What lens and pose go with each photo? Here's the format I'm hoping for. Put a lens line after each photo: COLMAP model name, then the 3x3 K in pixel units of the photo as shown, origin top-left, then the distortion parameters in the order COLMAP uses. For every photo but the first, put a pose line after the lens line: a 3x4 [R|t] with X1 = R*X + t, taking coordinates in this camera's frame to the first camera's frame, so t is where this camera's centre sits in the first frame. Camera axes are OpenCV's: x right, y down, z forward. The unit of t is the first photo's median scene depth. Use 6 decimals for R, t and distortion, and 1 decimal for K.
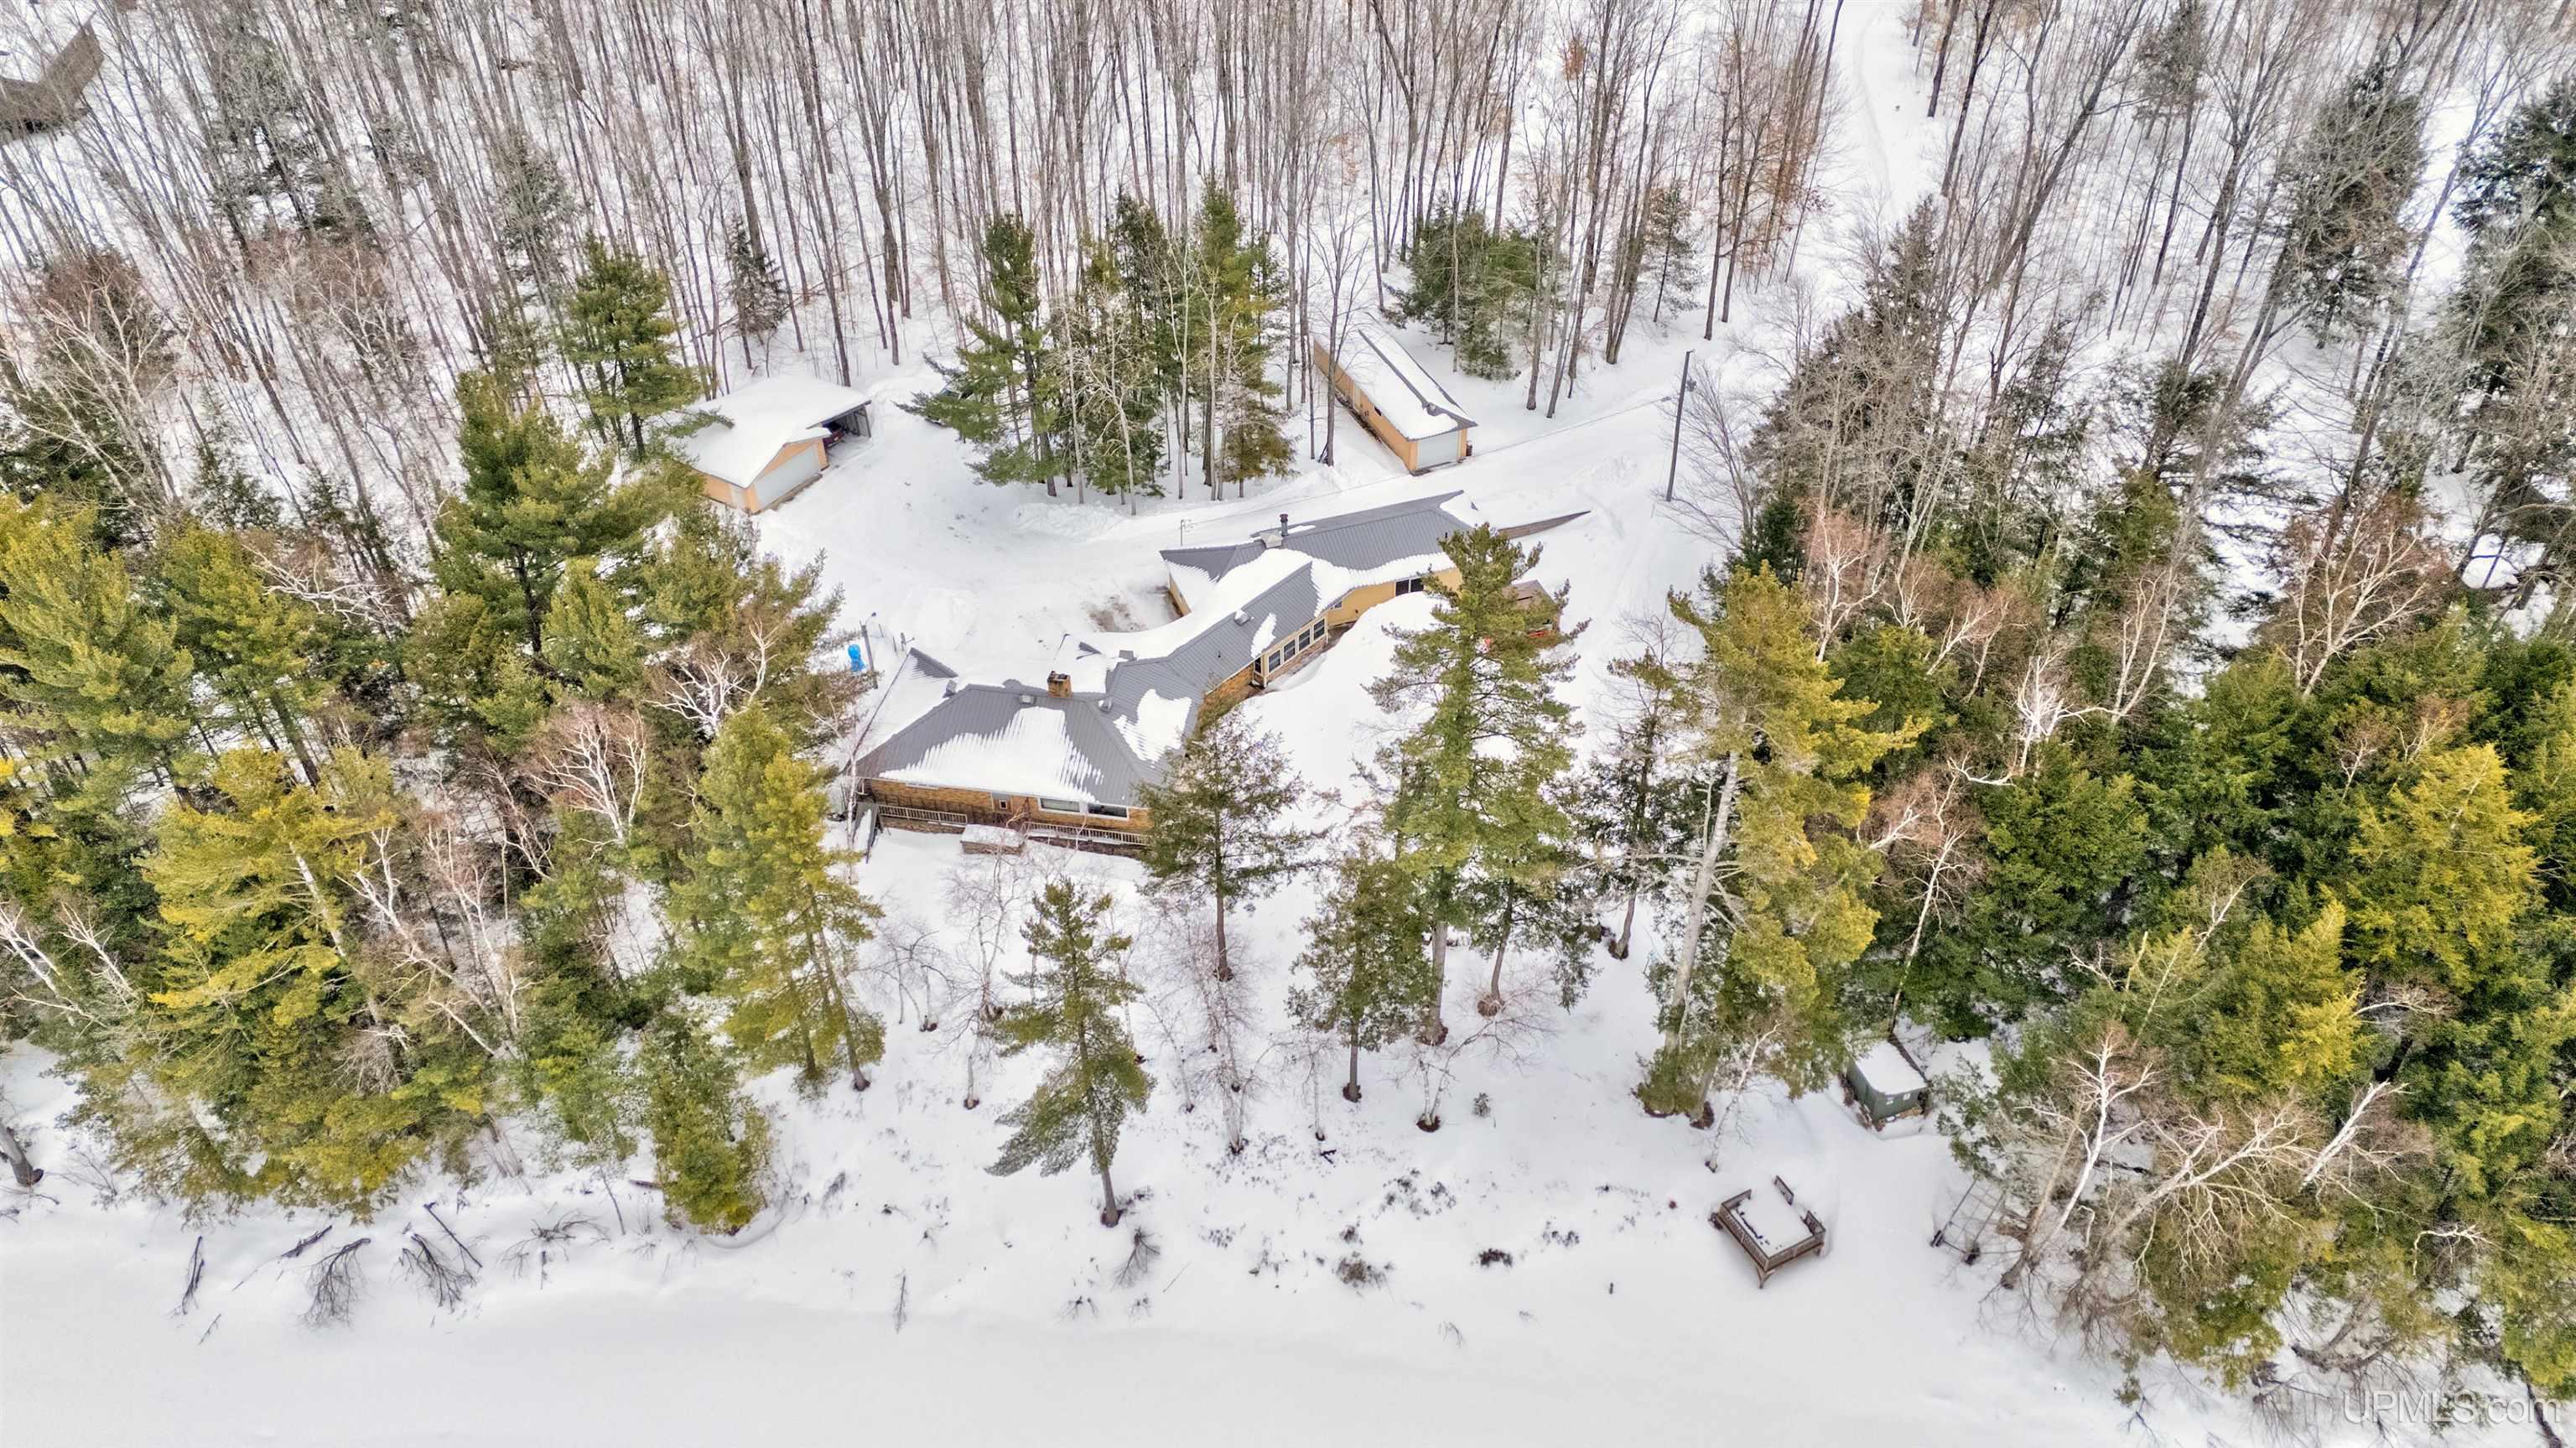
lens RADIAL K [[1835.1, 0, 1304.2], [0, 1835.1, 729.1], [0, 0, 1]] dist [0.098994, -0.000589]
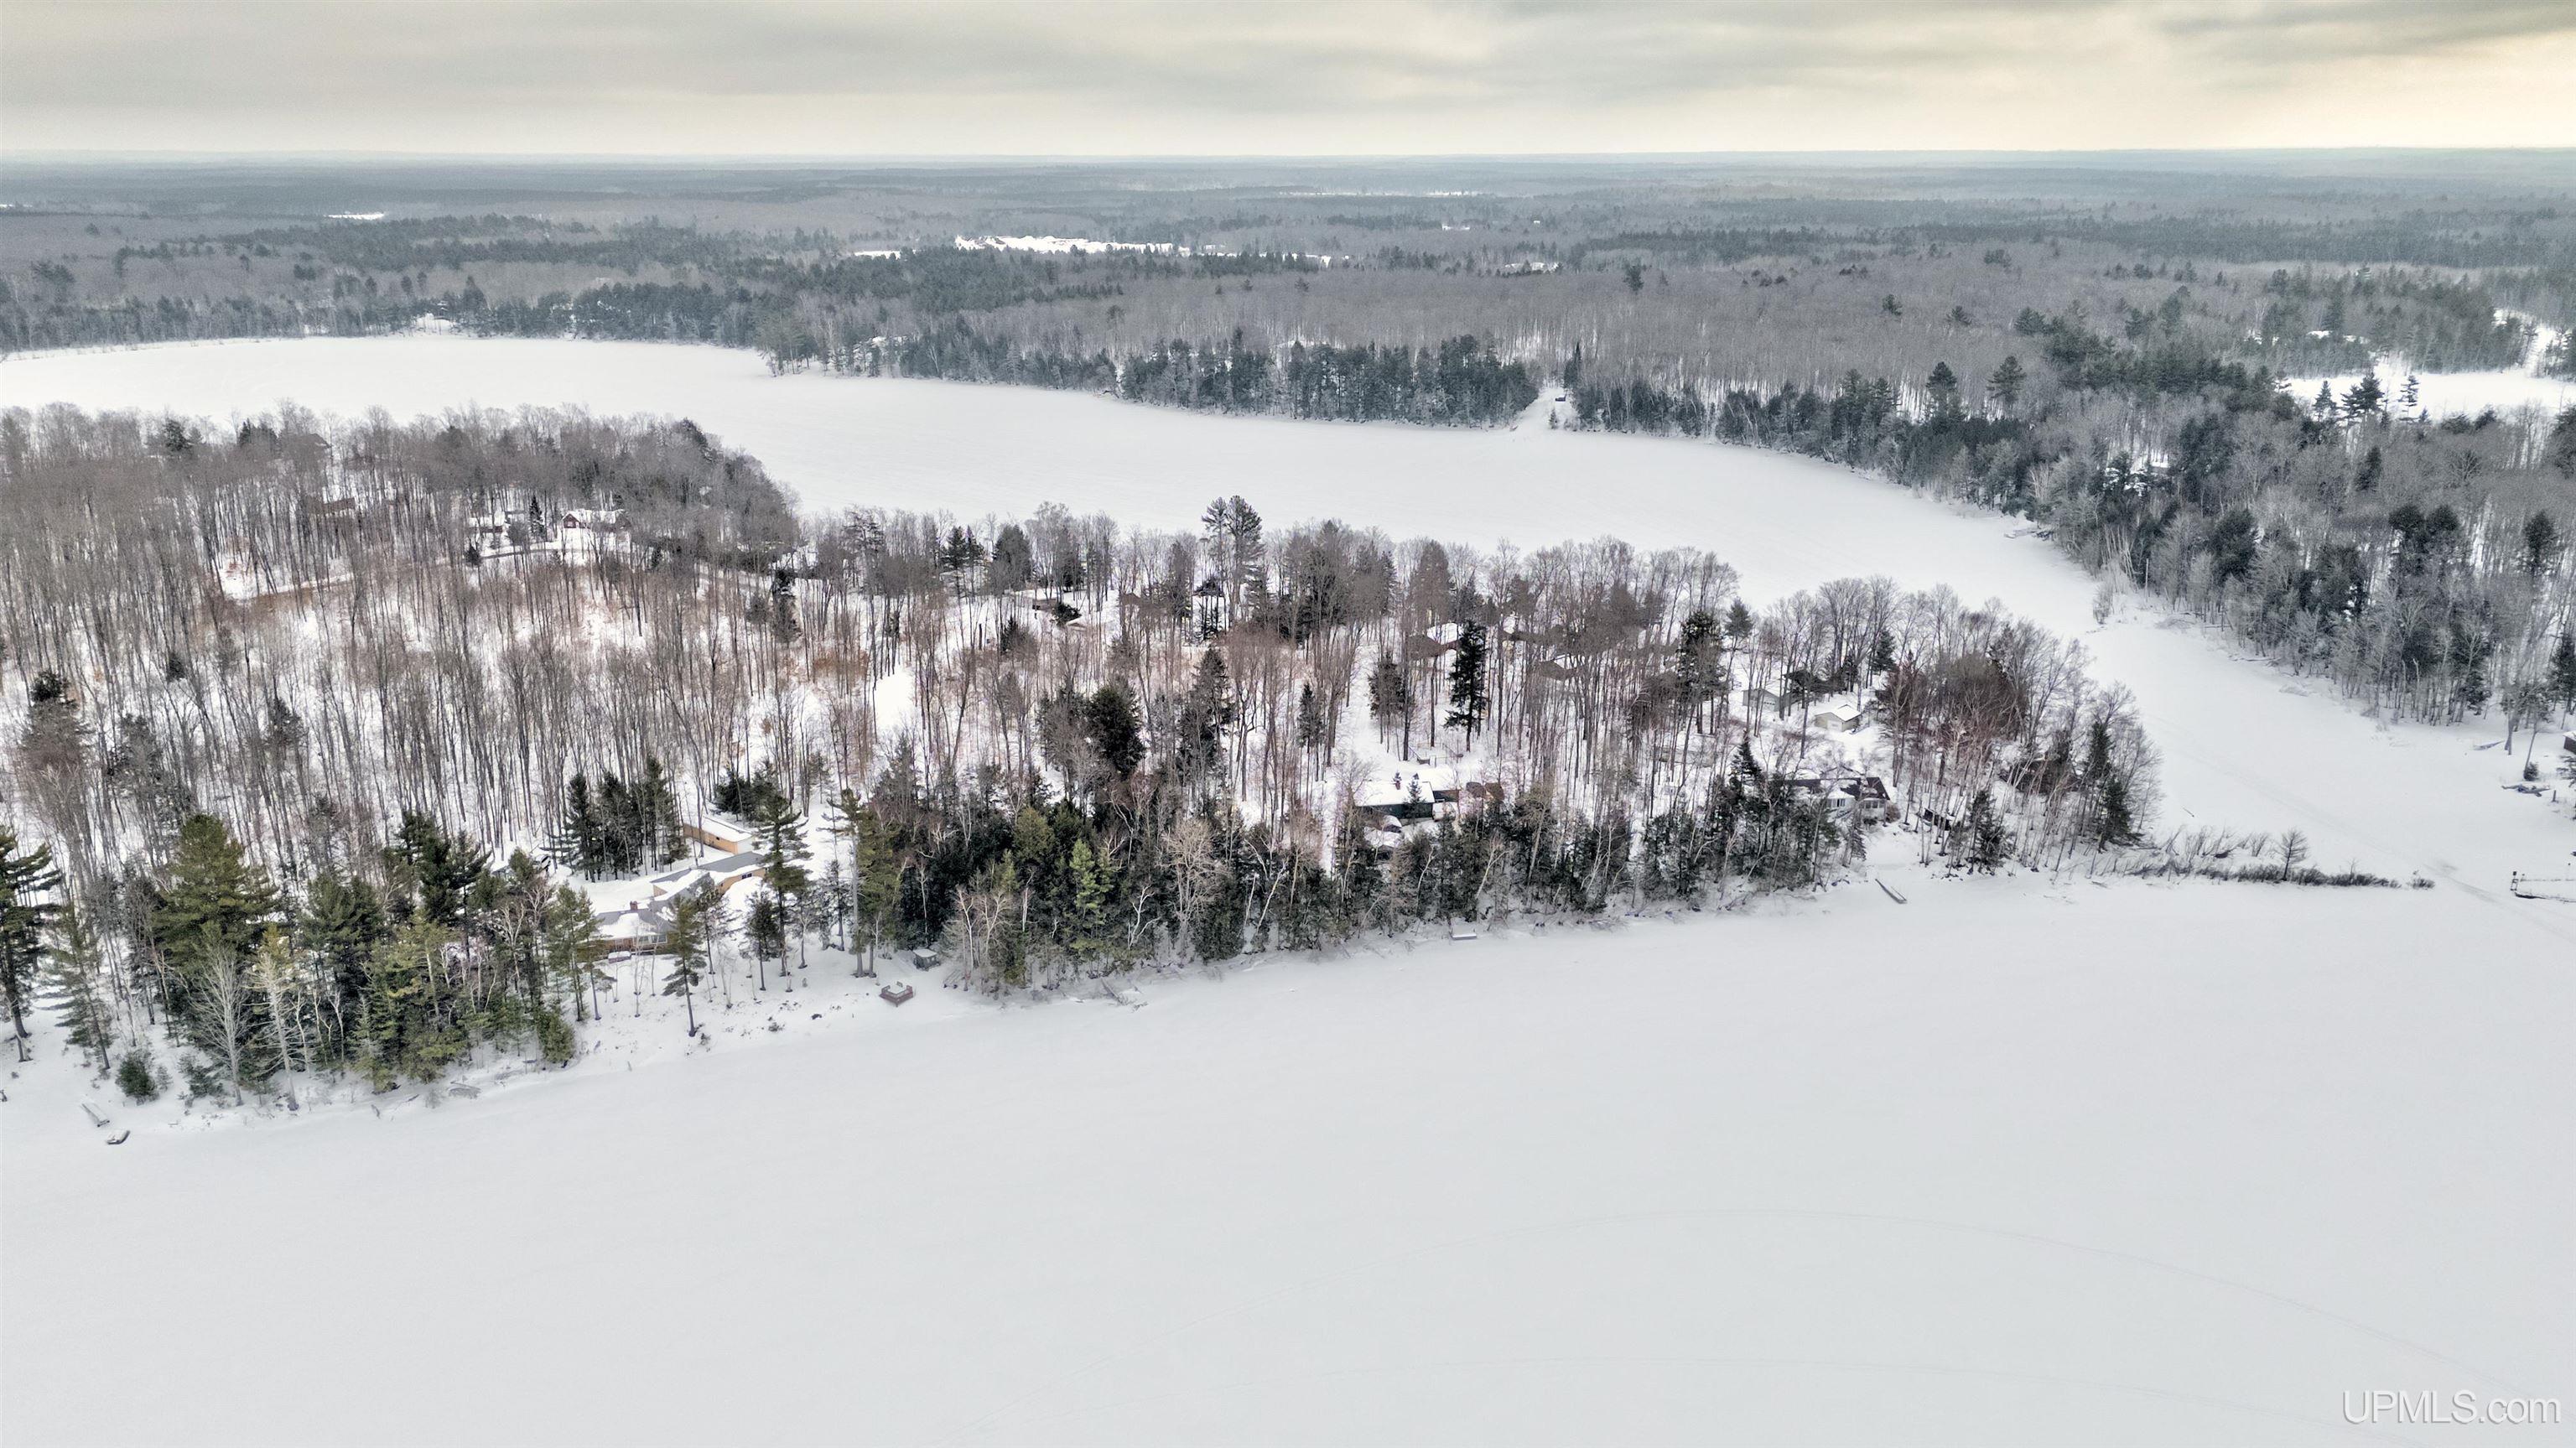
lens RADIAL K [[1835.1, 0, 1304.2], [0, 1835.1, 729.1], [0, 0, 1]] dist [0.098994, -0.000589]
pose [[0.898048, -0.131933, 0.419647, -0.371628], [0.280116, 0.907062, -0.314281, 0.935078], [-0.339182, 0.399789, 0.851542, -1.987049]]
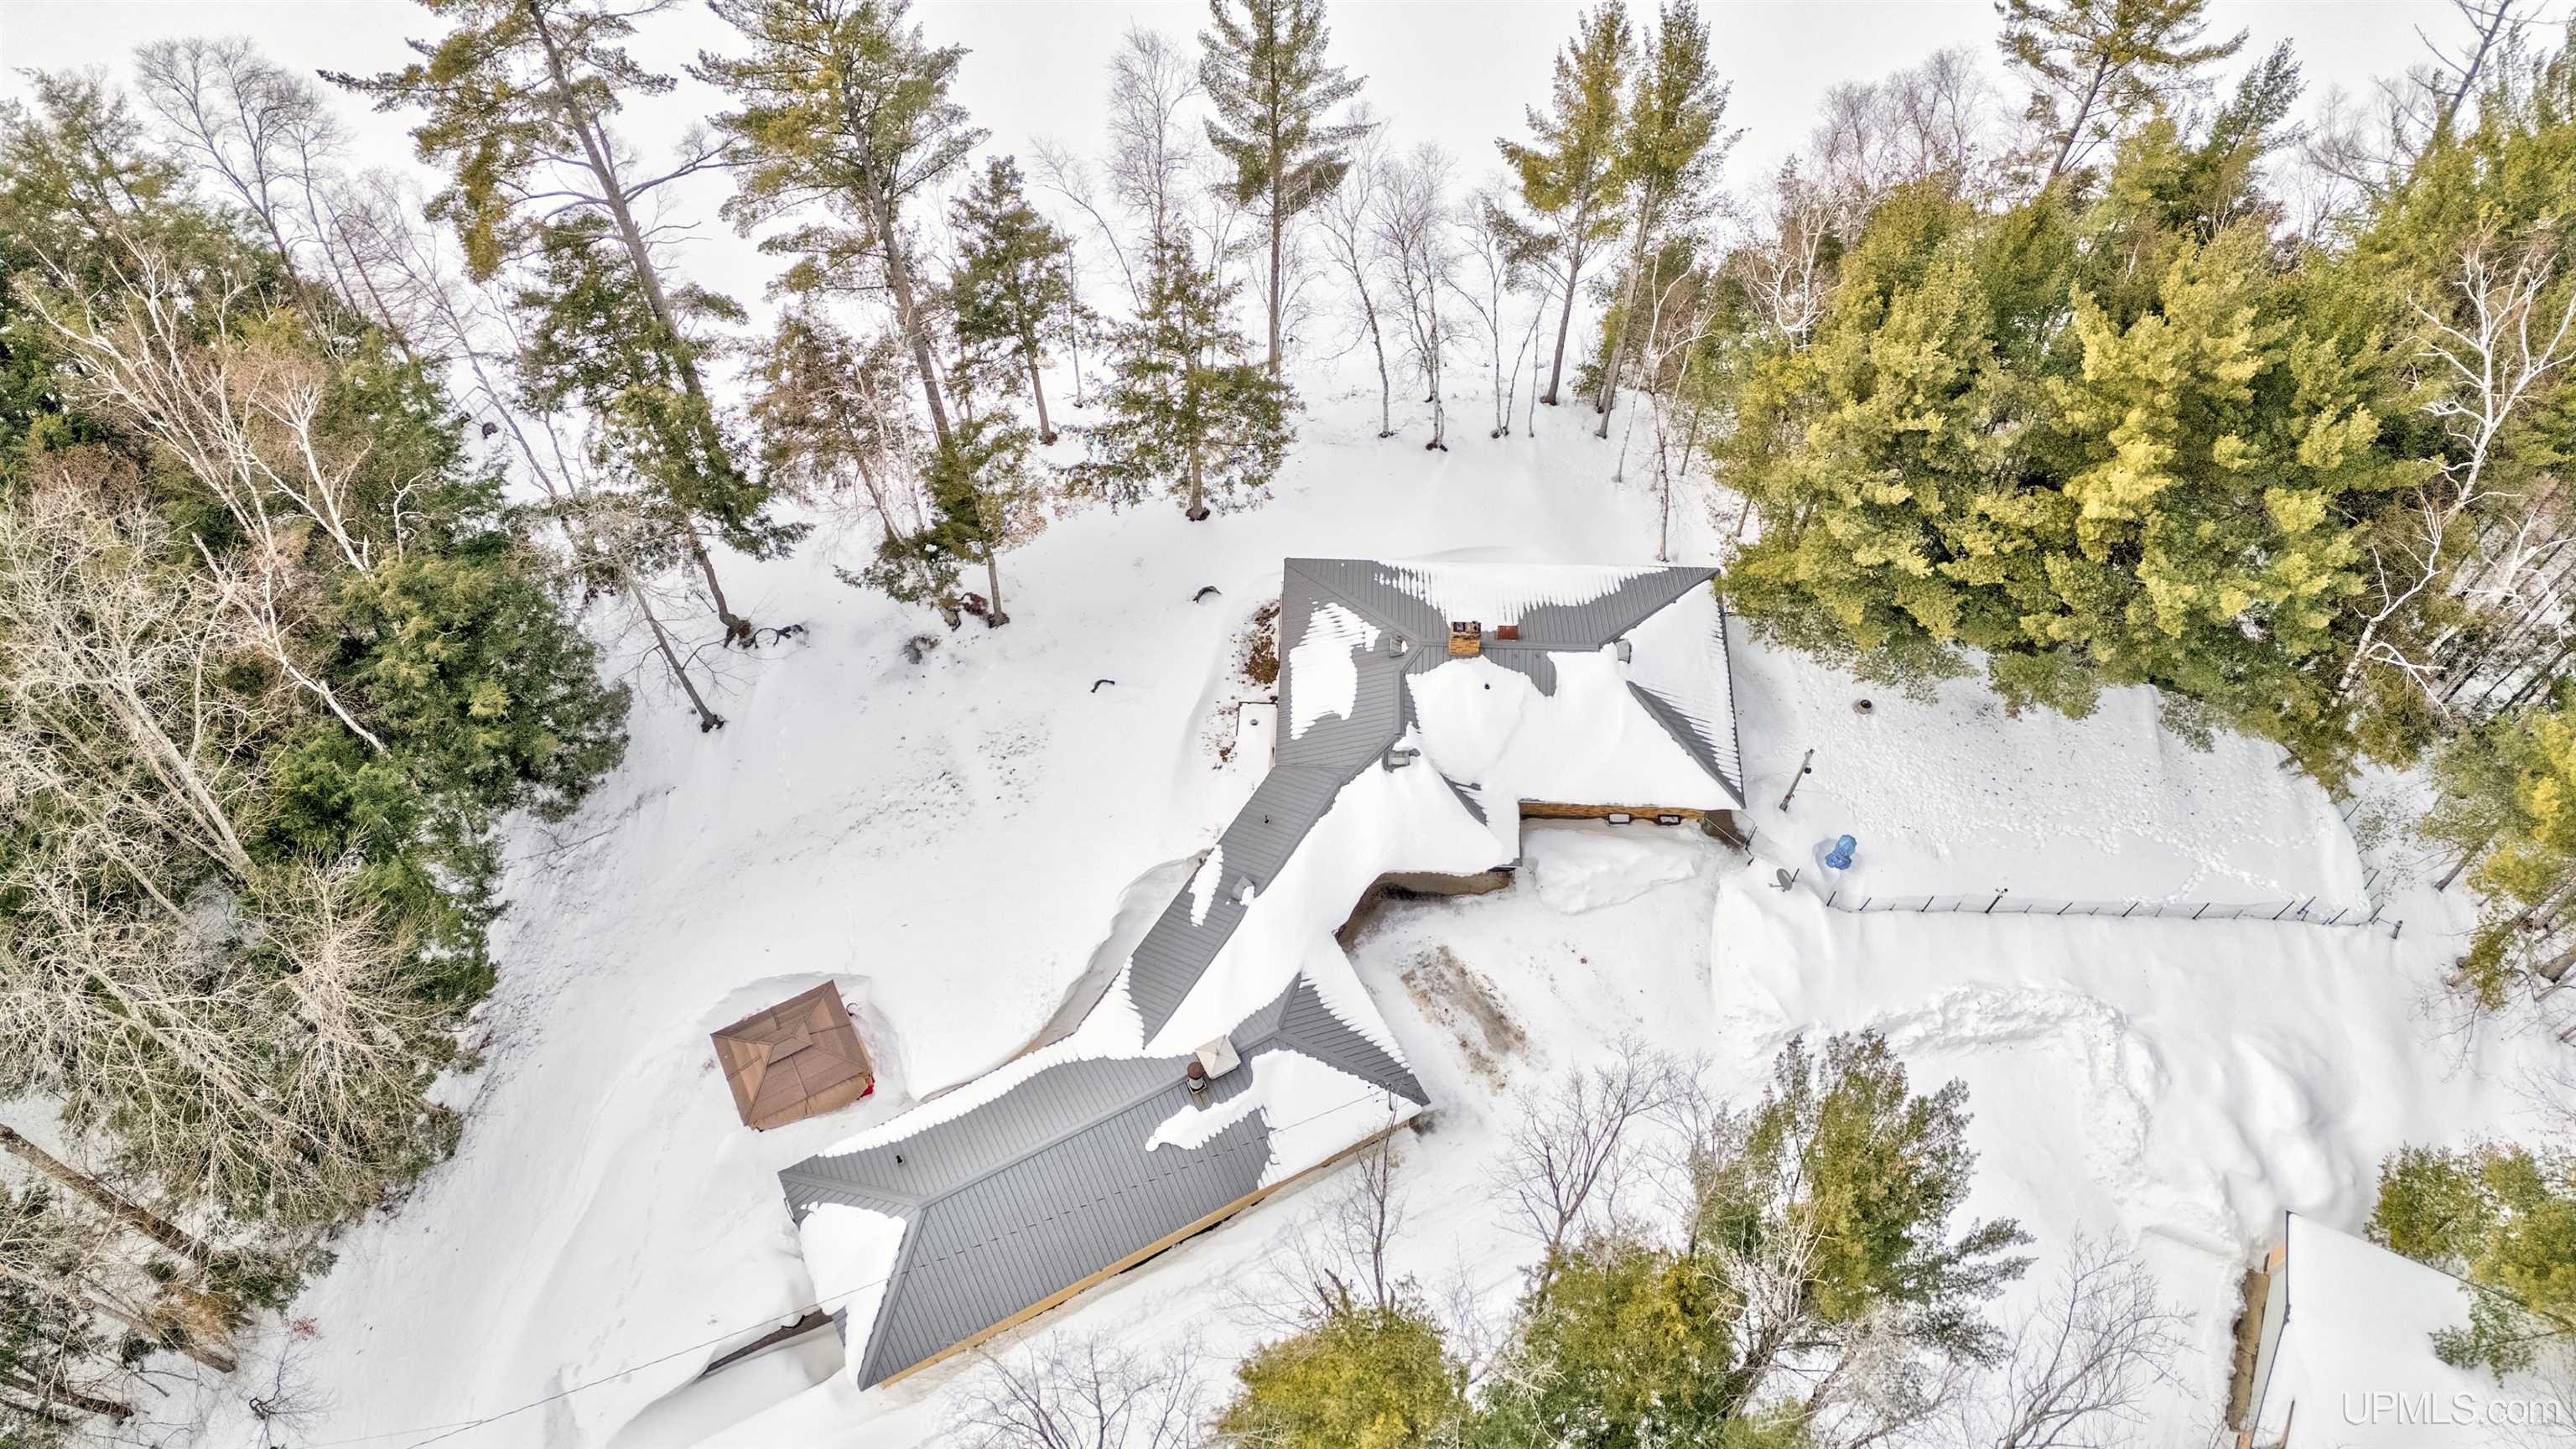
lens RADIAL K [[1874.4, 0, 1288.0], [0, 1874.4, 724.5], [0, 0, 1]] dist [0.116270, -0.175500]
pose [[-0.991142, 0.116627, -0.063525, -0.015896], [-0.077712, -0.121427, 0.989554, -0.704556], [0.107696, 0.985725, 0.129414, 0.896651]]
